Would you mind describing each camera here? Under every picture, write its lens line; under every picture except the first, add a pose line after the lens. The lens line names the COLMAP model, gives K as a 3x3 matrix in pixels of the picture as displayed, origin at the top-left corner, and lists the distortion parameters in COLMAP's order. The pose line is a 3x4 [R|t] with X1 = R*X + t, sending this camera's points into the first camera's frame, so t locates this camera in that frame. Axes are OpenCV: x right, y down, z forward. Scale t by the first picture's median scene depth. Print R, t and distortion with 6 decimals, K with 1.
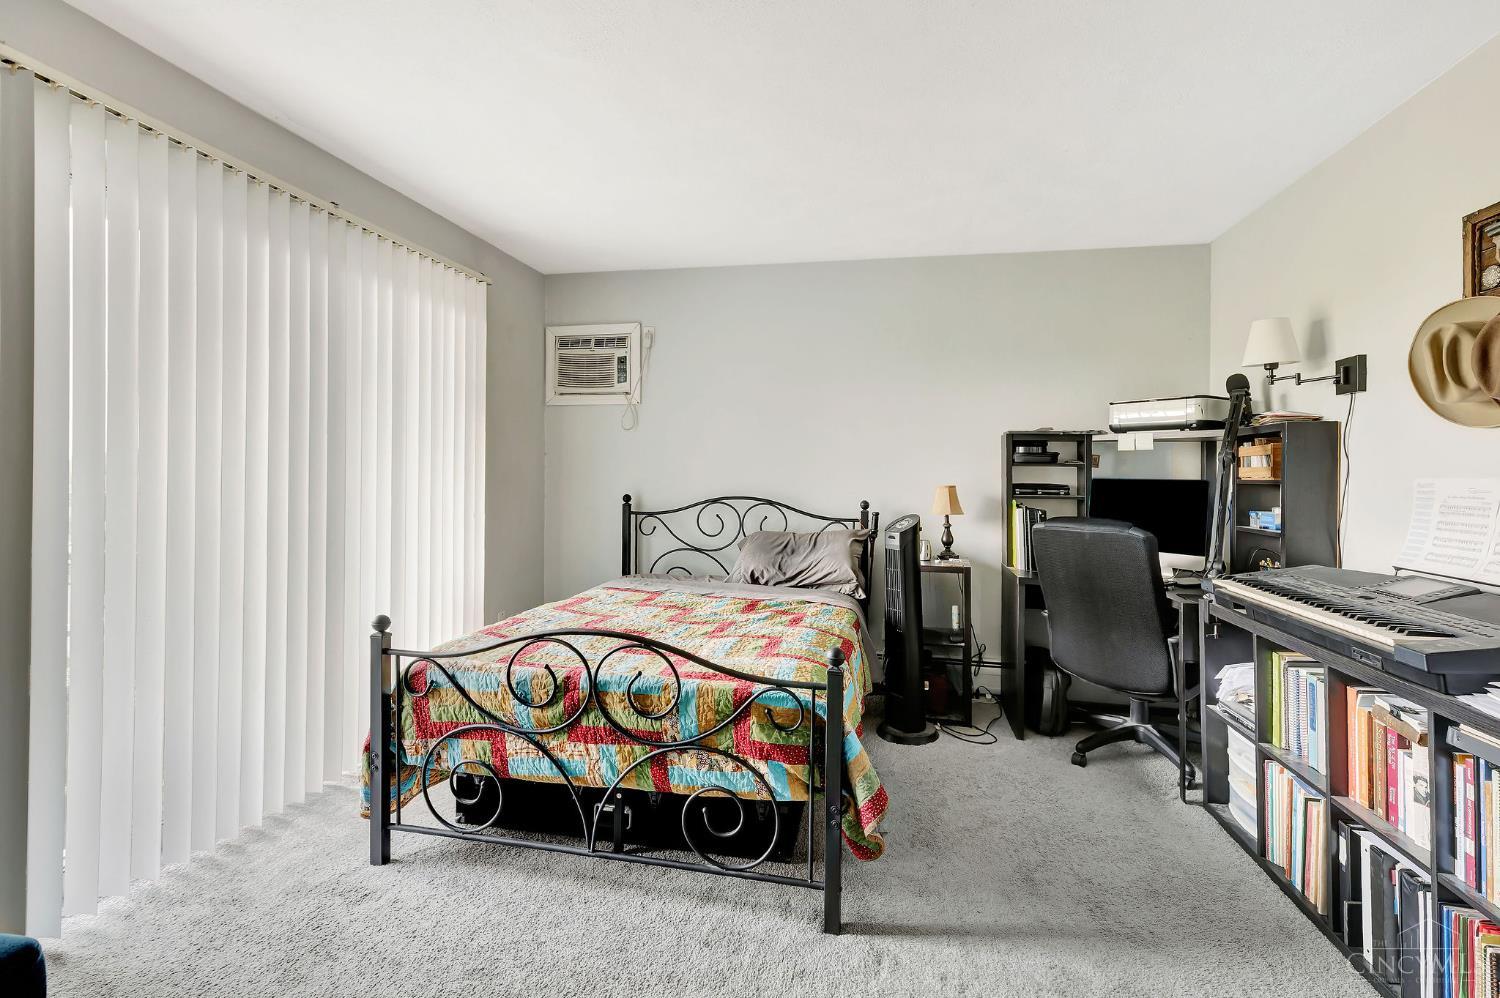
lens RADIAL K [[671.1, 0, 753.7], [0, 671.1, 497.6], [0, 0, 1]] dist [0.005830, -0.000683]
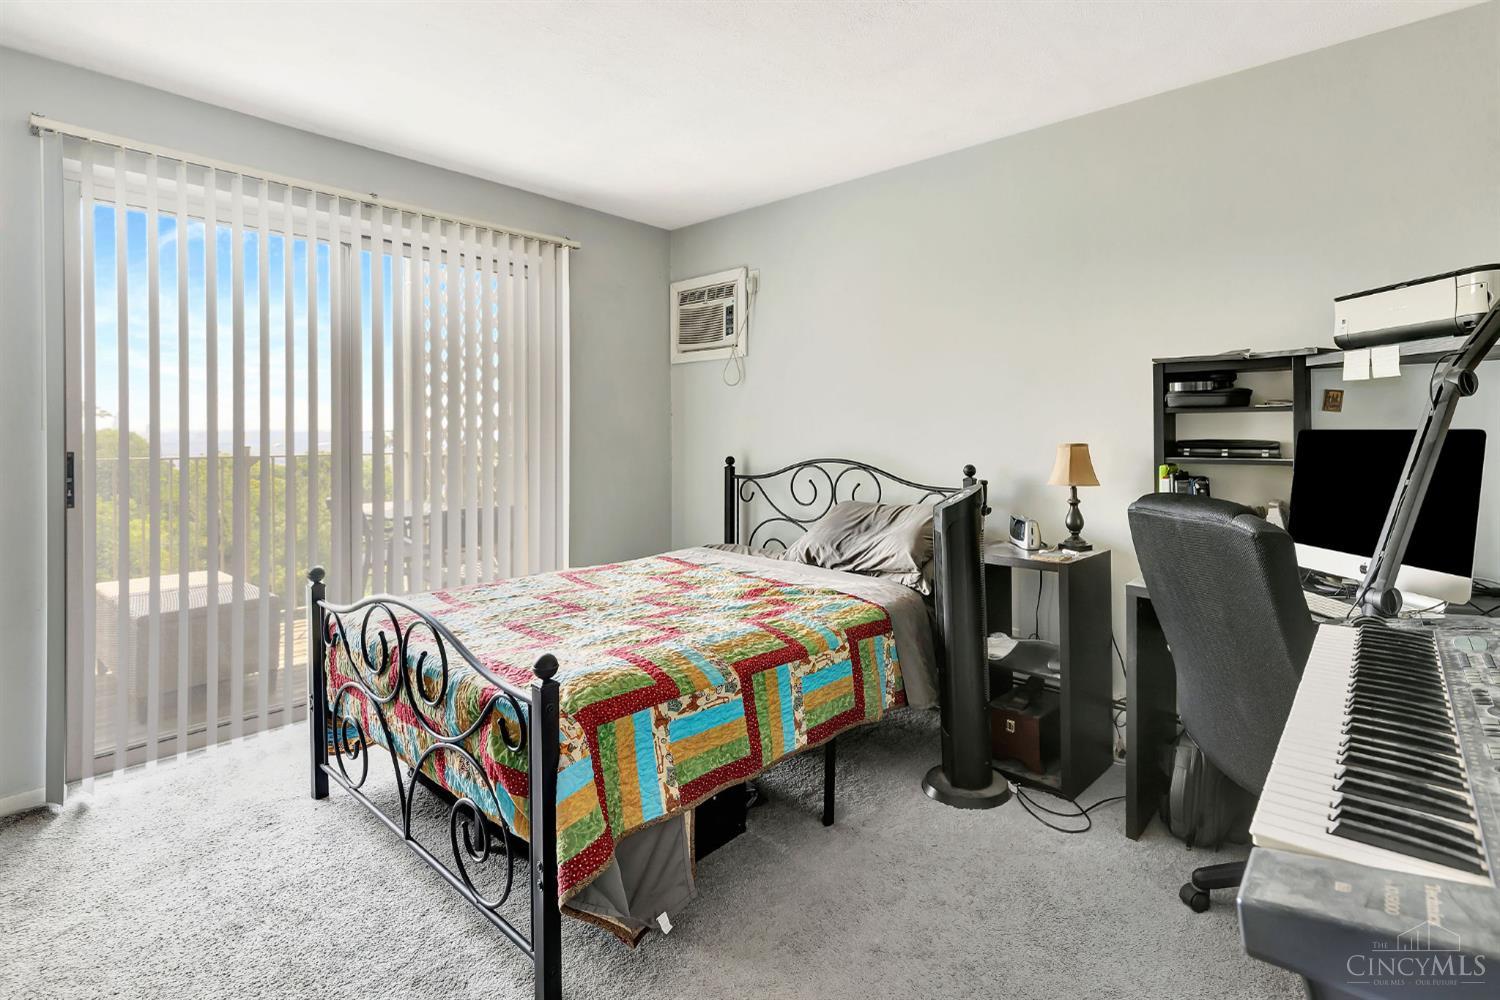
lens RADIAL K [[705.7, 0, 752.3], [0, 705.7, 458.1], [0, 0, 1]] dist [0.003765, 0.000334]
pose [[0.872910, 0.001585, -0.487880, 0.359914], [-0.001849, 0.999998, -0.000061, -0.002437], [0.487879, 0.000955, 0.872911, 0.203016]]
